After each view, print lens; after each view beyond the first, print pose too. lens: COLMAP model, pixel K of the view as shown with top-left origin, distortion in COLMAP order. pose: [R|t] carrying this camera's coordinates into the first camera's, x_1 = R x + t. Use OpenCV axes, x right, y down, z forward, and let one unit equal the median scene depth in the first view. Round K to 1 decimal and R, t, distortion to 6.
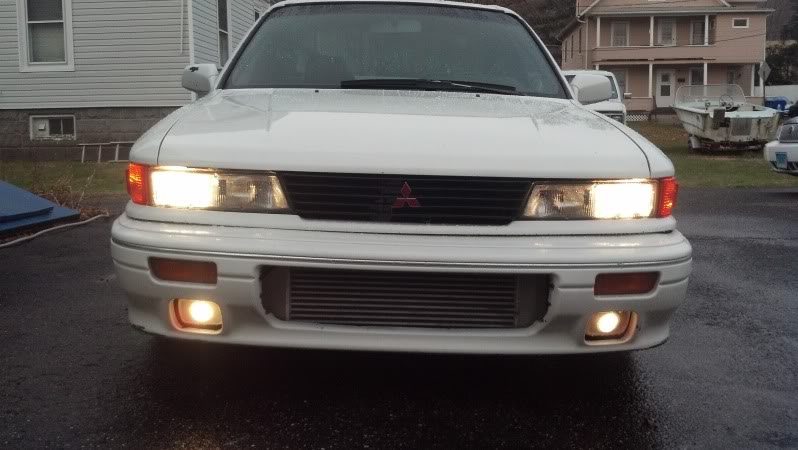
lens RADIAL K [[840.3, 0, 399.0], [0, 840.3, 225.0], [0, 0, 1]] dist [0.093986, -0.374051]
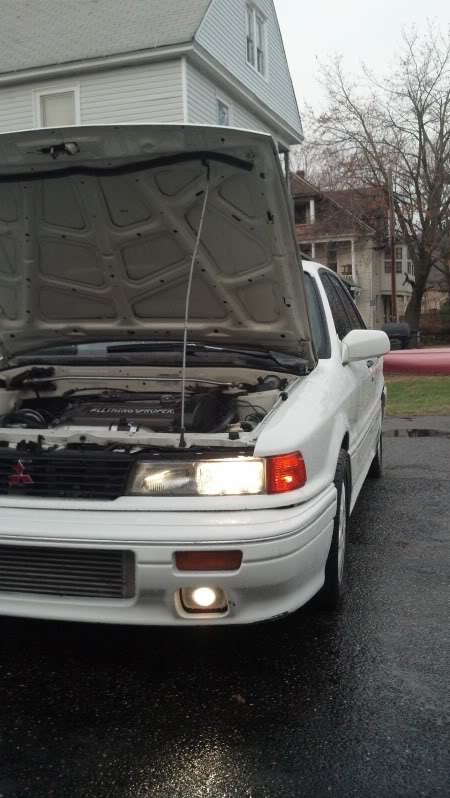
lens RADIAL K [[840.3, 0, 225.0], [0, 840.3, 399.0], [0, 0, 1]] dist [0.093986, -0.374051]
pose [[0.971974, -0.006310, -0.235002, 0.516760], [-0.006597, 0.998514, -0.054094, -0.071332], [0.234994, 0.054129, 0.970488, -0.013534]]
